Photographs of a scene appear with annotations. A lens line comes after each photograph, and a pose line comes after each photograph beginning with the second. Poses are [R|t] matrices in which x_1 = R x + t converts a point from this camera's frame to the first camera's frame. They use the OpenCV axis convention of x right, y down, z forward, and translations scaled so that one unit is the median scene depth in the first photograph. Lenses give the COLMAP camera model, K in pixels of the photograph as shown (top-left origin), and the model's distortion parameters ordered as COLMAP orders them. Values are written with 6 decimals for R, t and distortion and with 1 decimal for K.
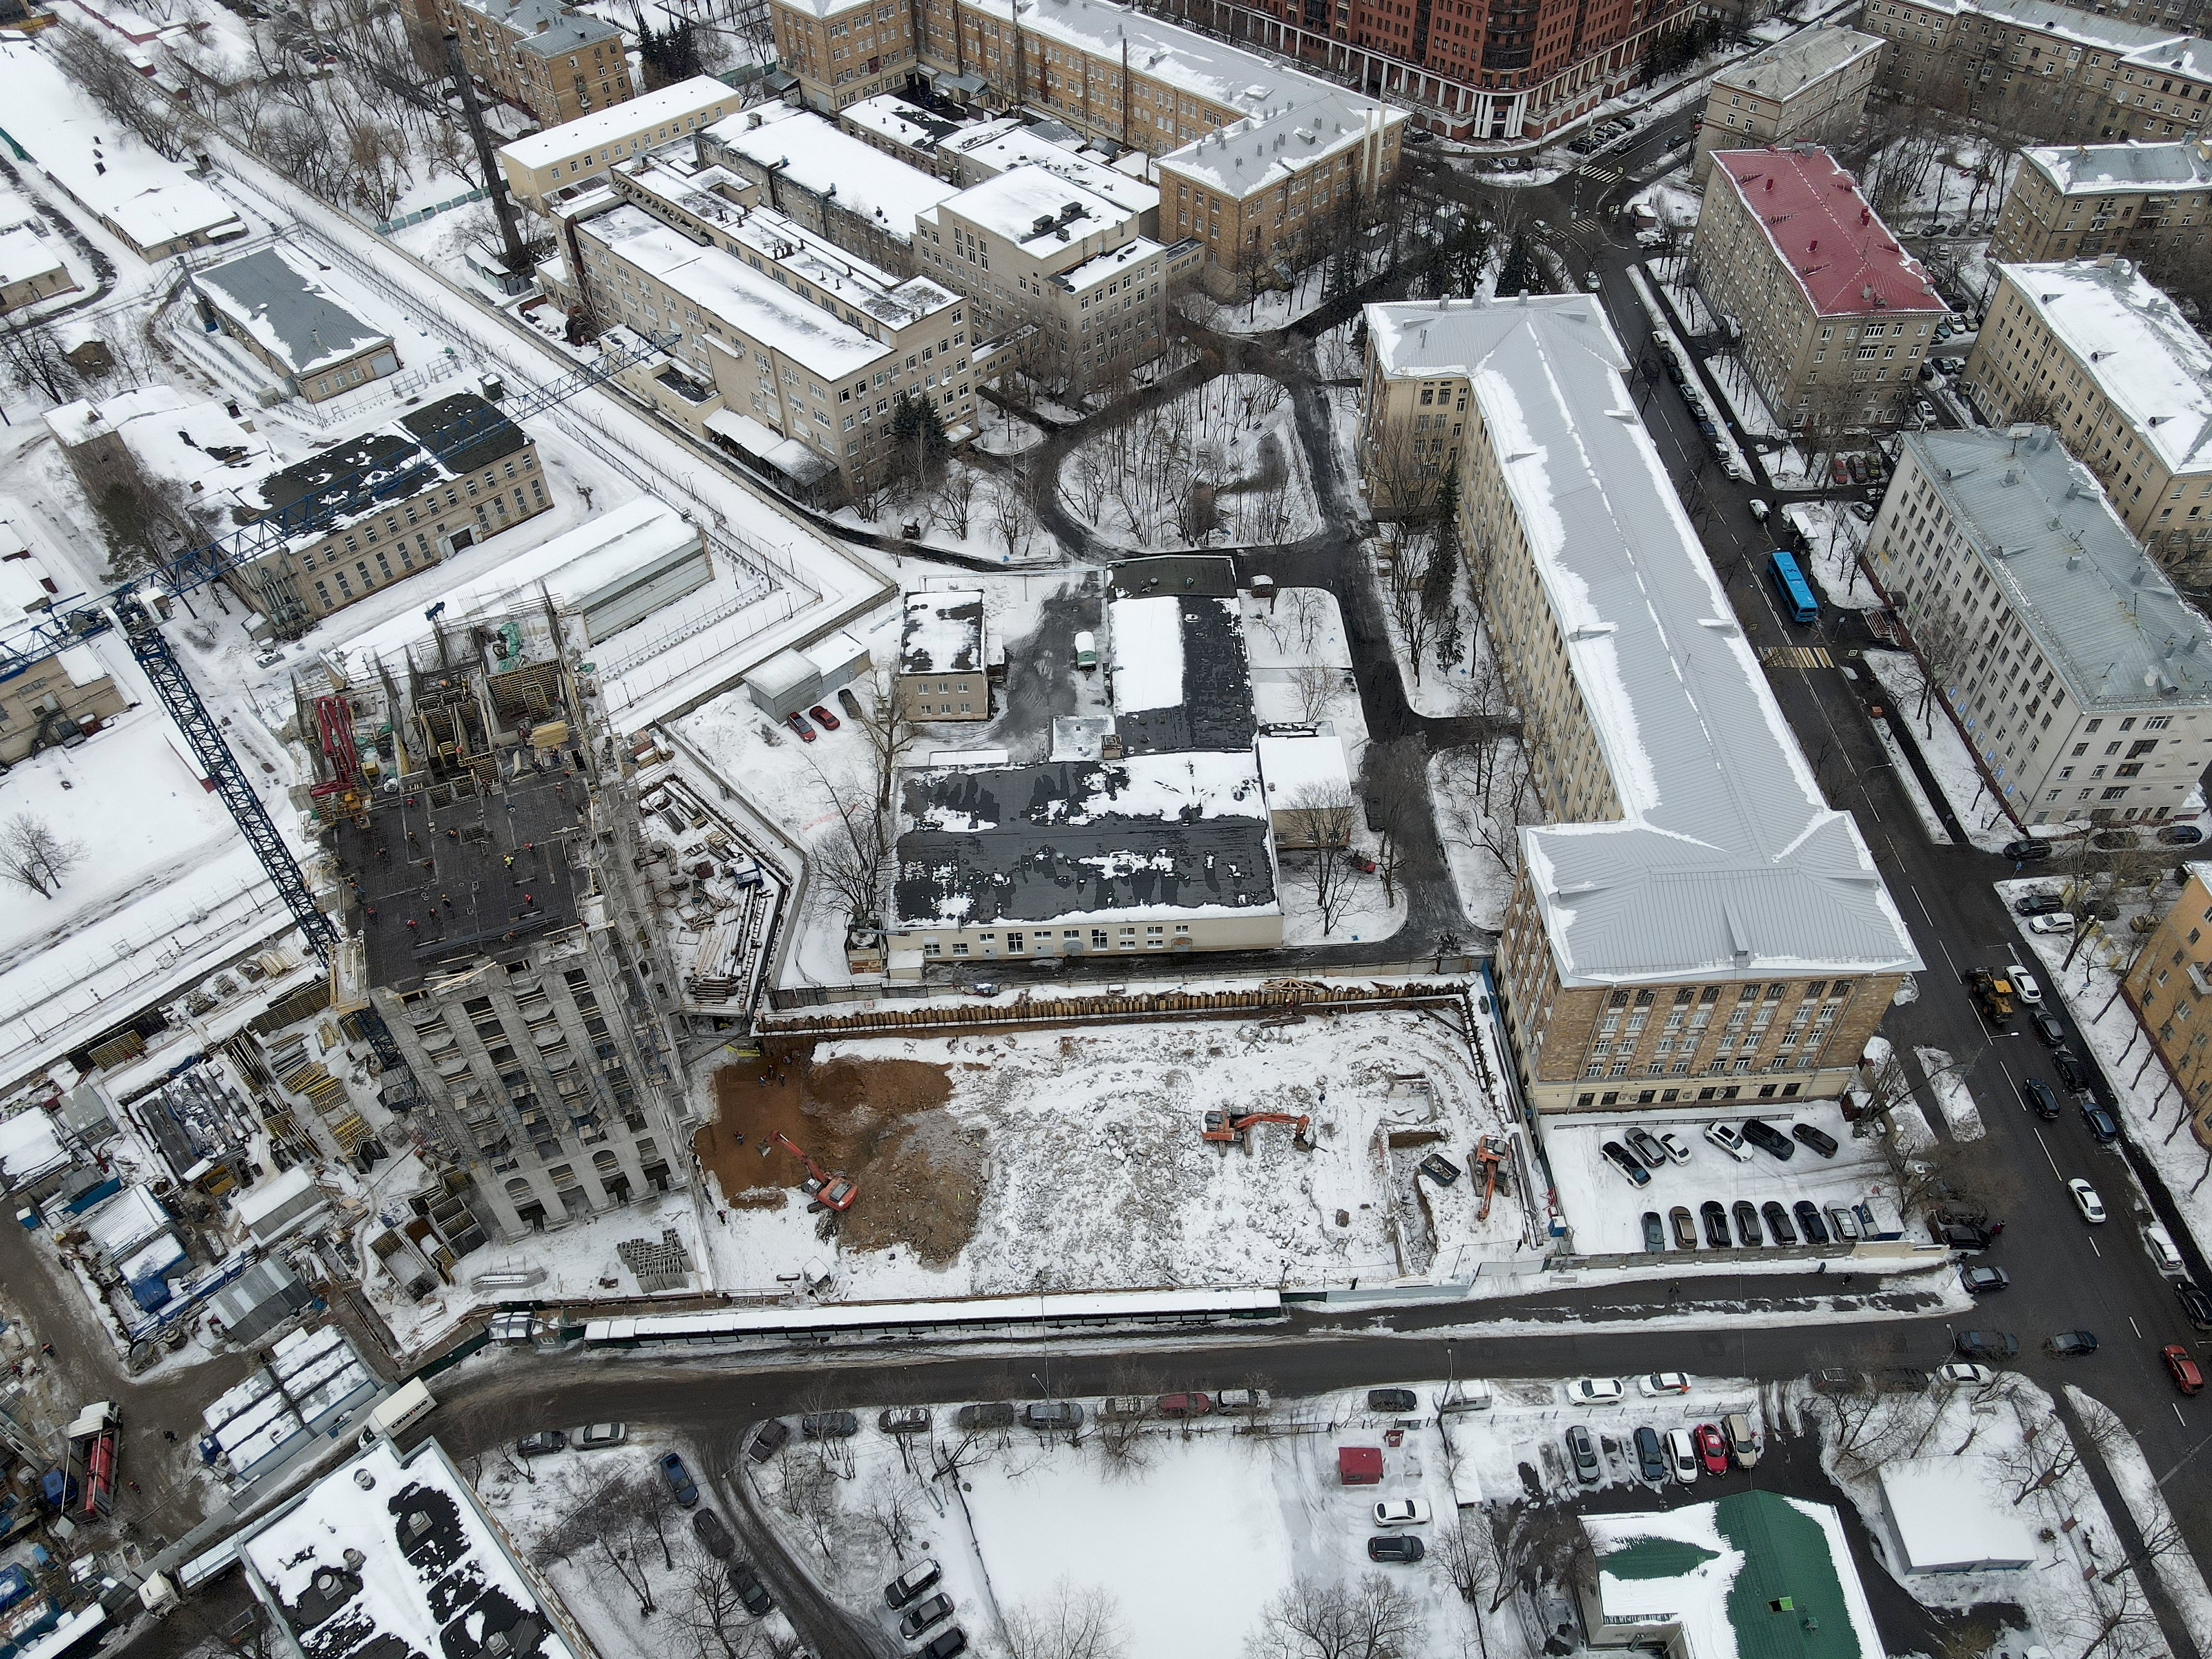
lens RADIAL K [[1627.0, 0, 1099.5], [0, 1627.0, 822.1], [0, 0, 1]] dist [0.008151, -0.002987]
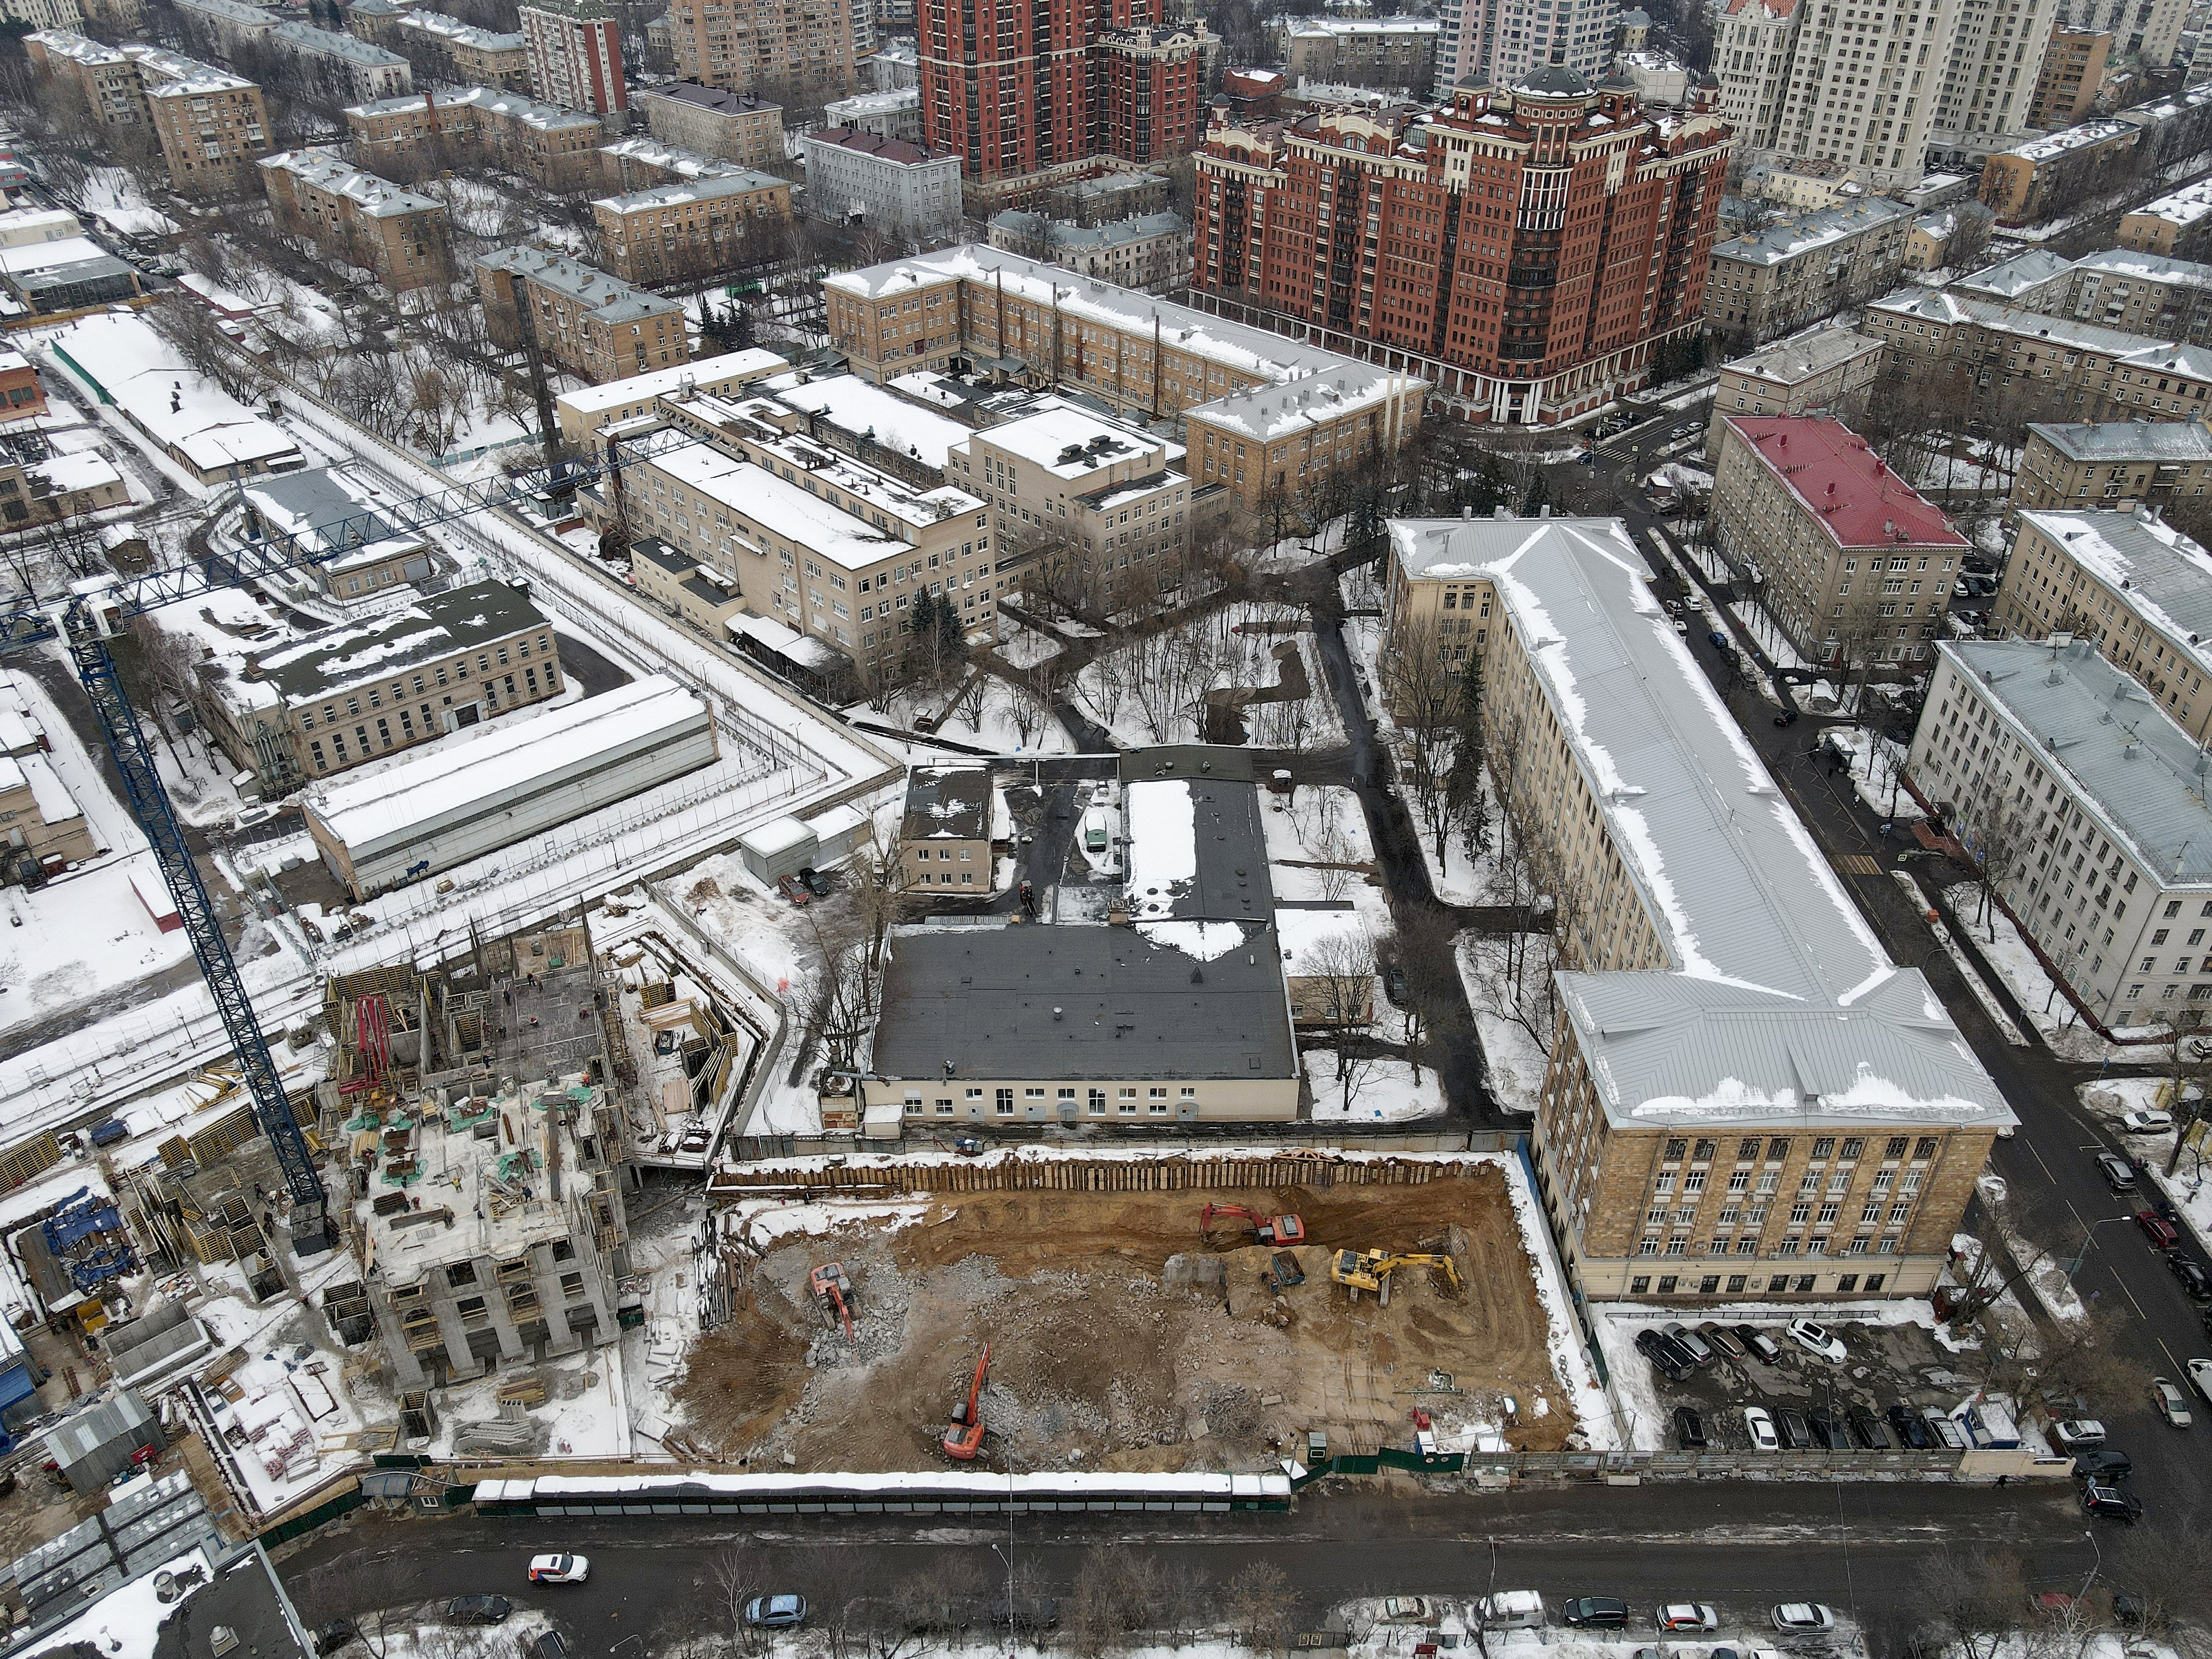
lens RADIAL K [[1627.0, 0, 1099.5], [0, 1627.0, 822.1], [0, 0, 1]] dist [0.008151, -0.002987]
pose [[0.999302, 0.033575, -0.016388, 0.008194], [-0.036297, 0.976394, -0.212923, 0.084253], [0.008852, 0.213369, 0.976931, 0.055583]]
